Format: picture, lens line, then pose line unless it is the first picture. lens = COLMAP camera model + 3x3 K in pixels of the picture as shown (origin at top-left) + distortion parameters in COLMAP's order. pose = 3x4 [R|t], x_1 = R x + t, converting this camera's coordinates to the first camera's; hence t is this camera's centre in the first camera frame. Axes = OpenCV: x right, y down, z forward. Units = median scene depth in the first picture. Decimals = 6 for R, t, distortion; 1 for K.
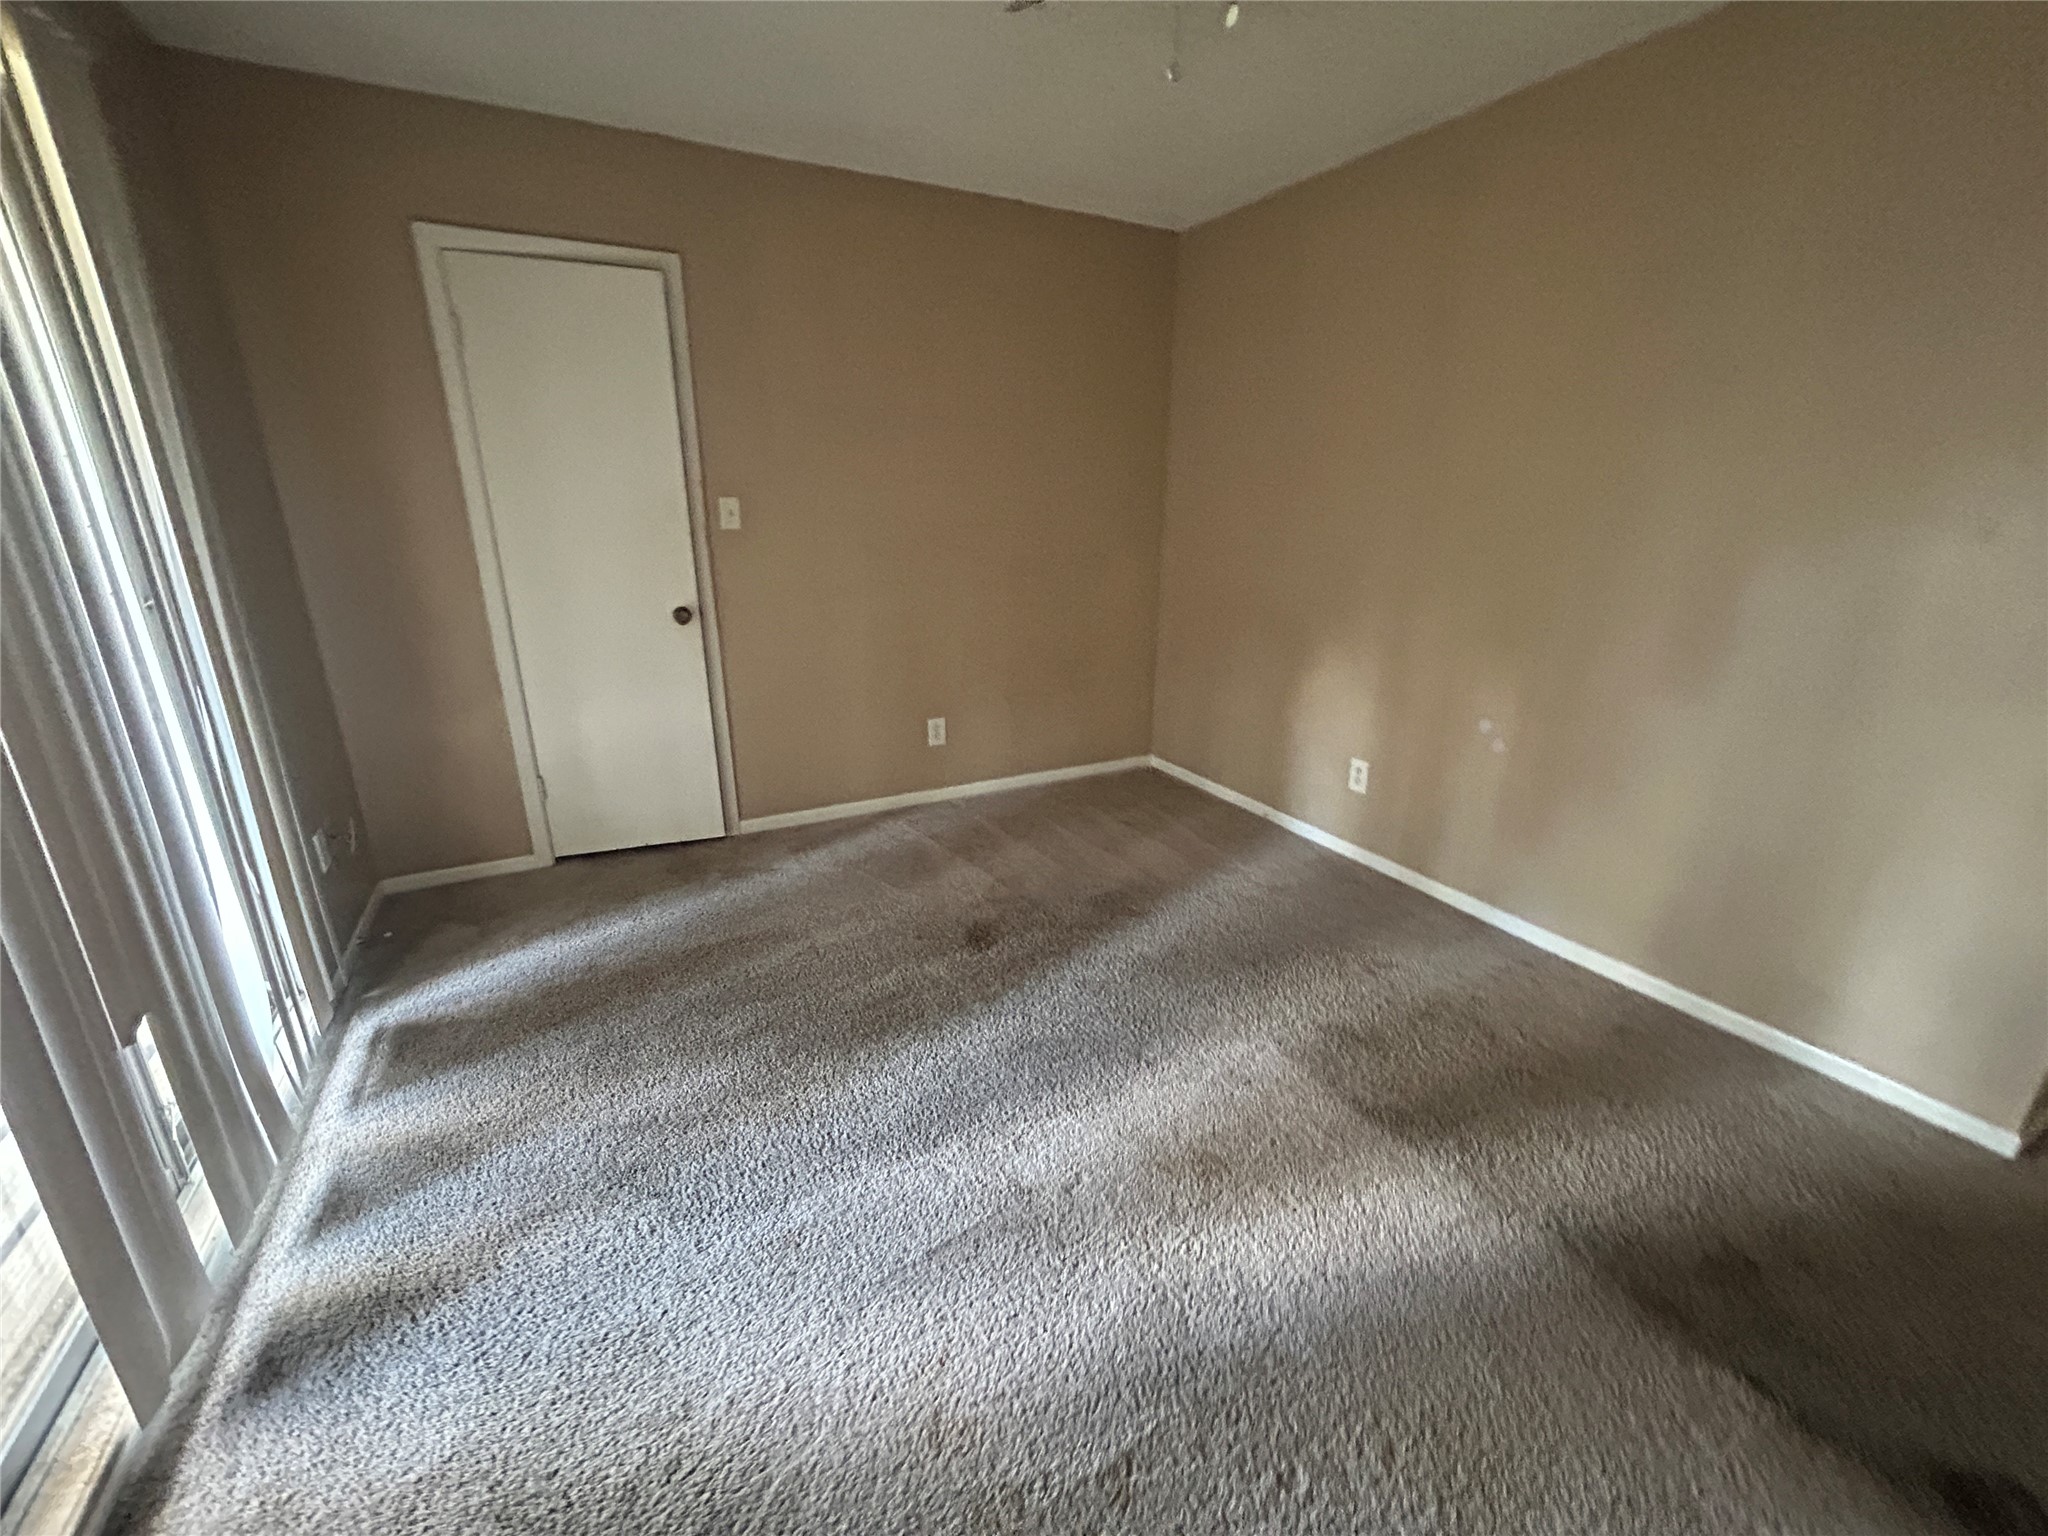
lens RADIAL K [[834.2, 0, 1032.4], [0, 834.2, 760.5], [0, 0, 1]] dist [0.000988, 0.000657]
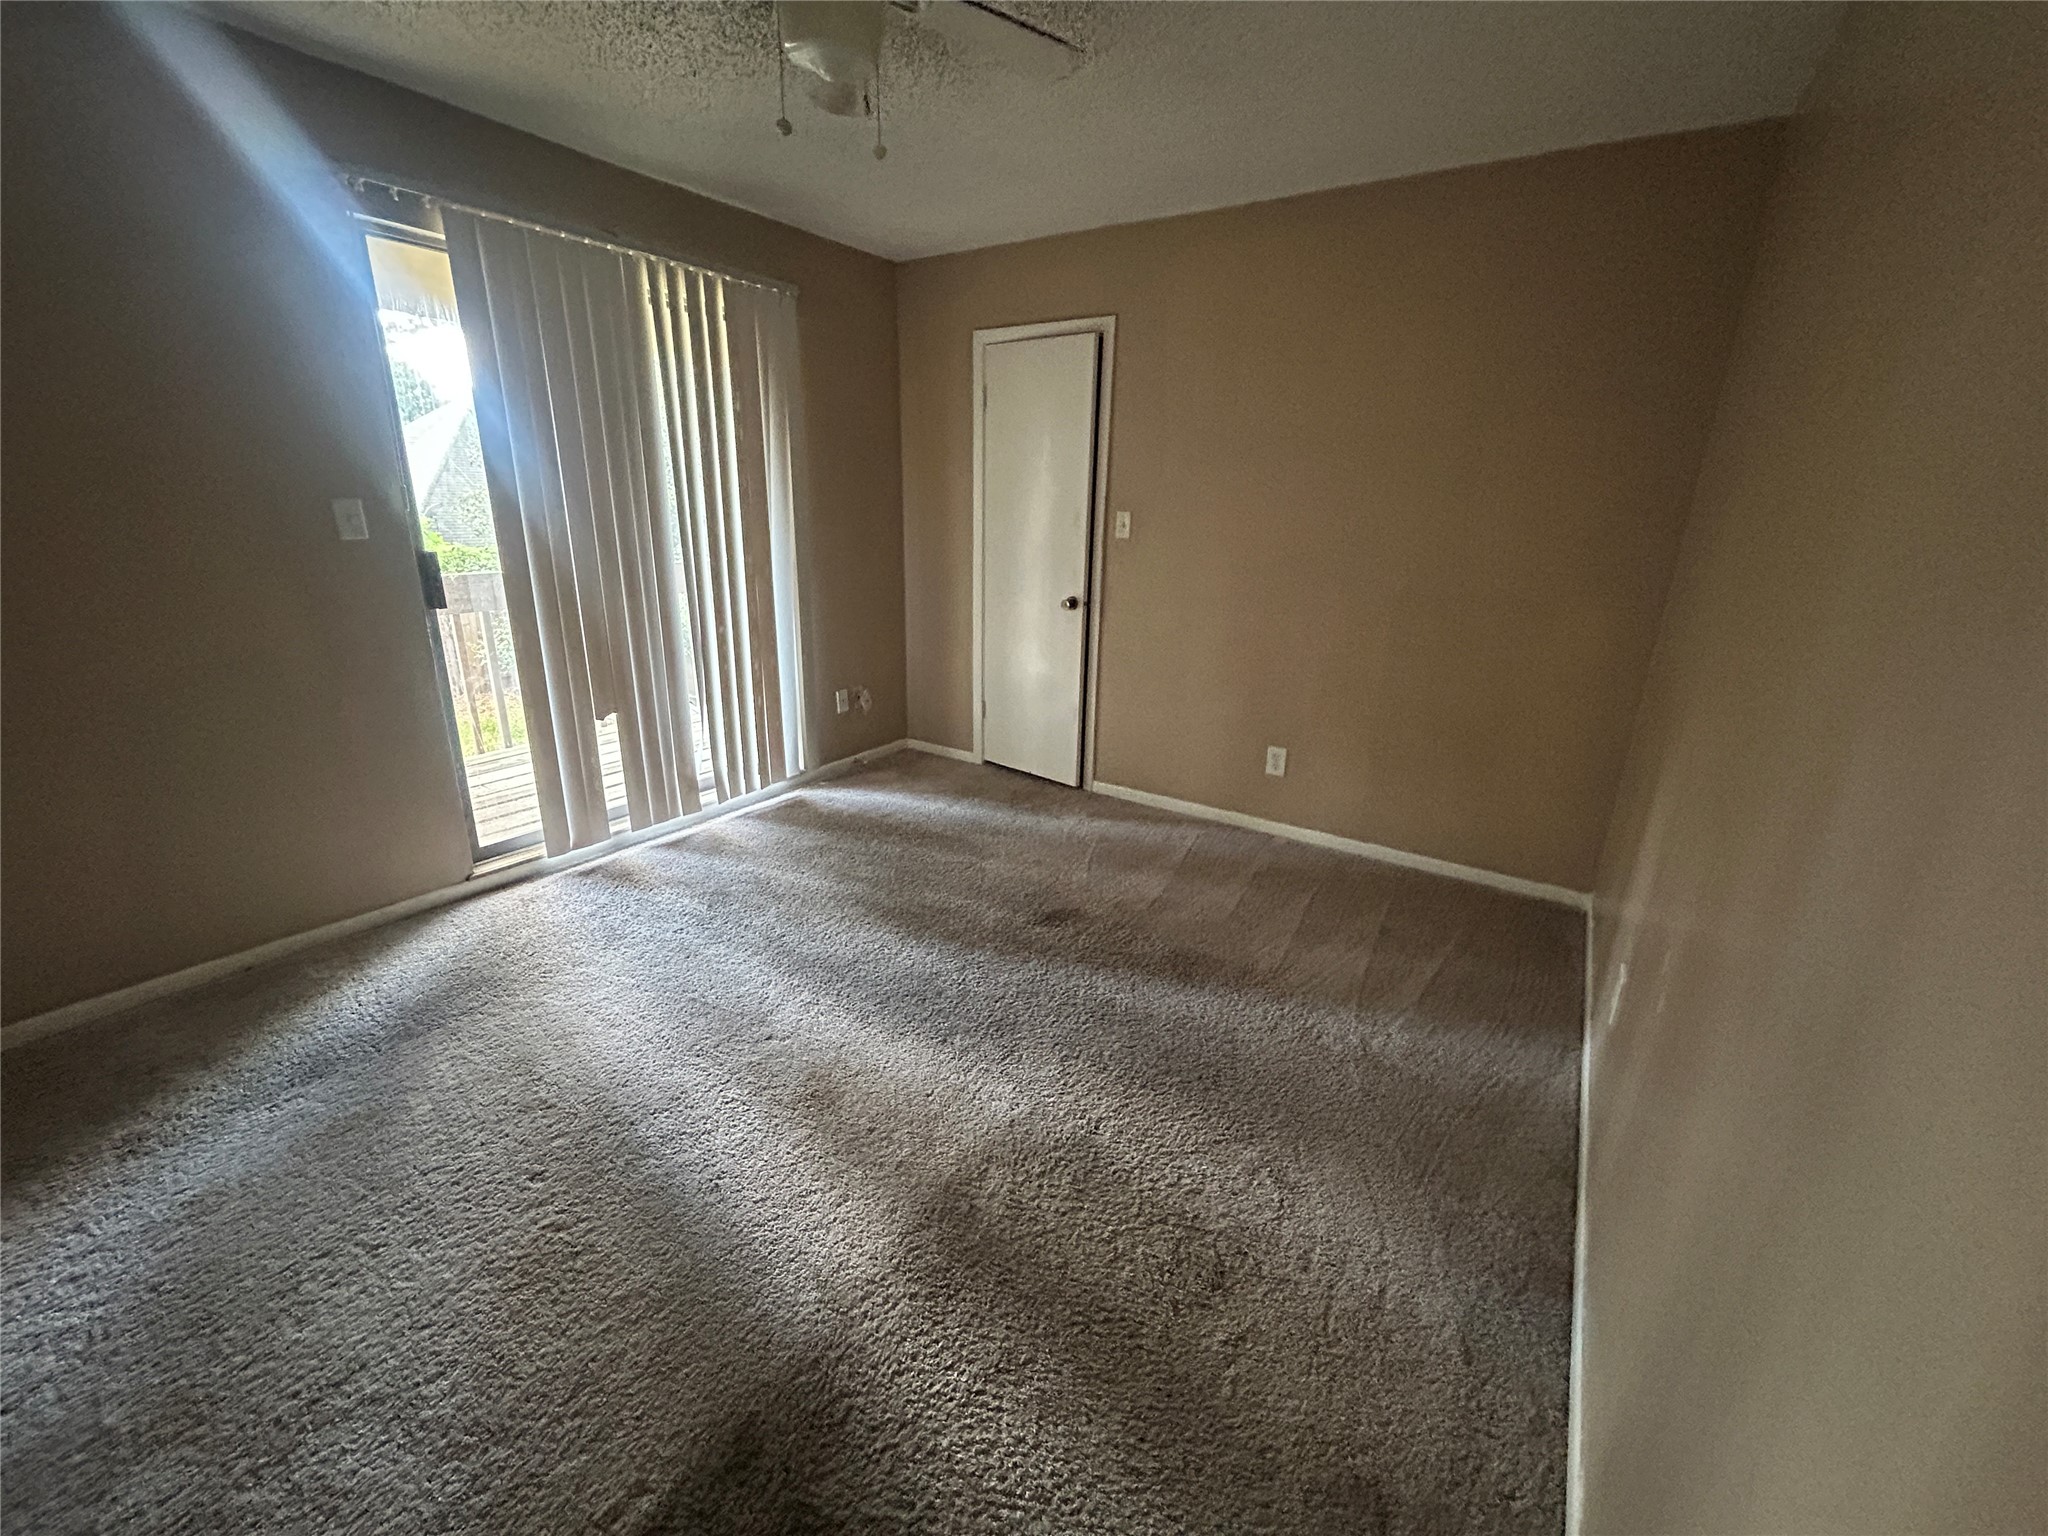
lens RADIAL K [[834.2, 0, 1034.3], [0, 834.2, 770.1], [0, 0, 1]] dist [0.000988, 0.000657]
pose [[0.479252, 0.279224, -0.832076, 0.780408], [-0.287904, 0.945601, 0.151495, -0.127423], [0.829113, 0.166954, 0.533571, 0.370834]]
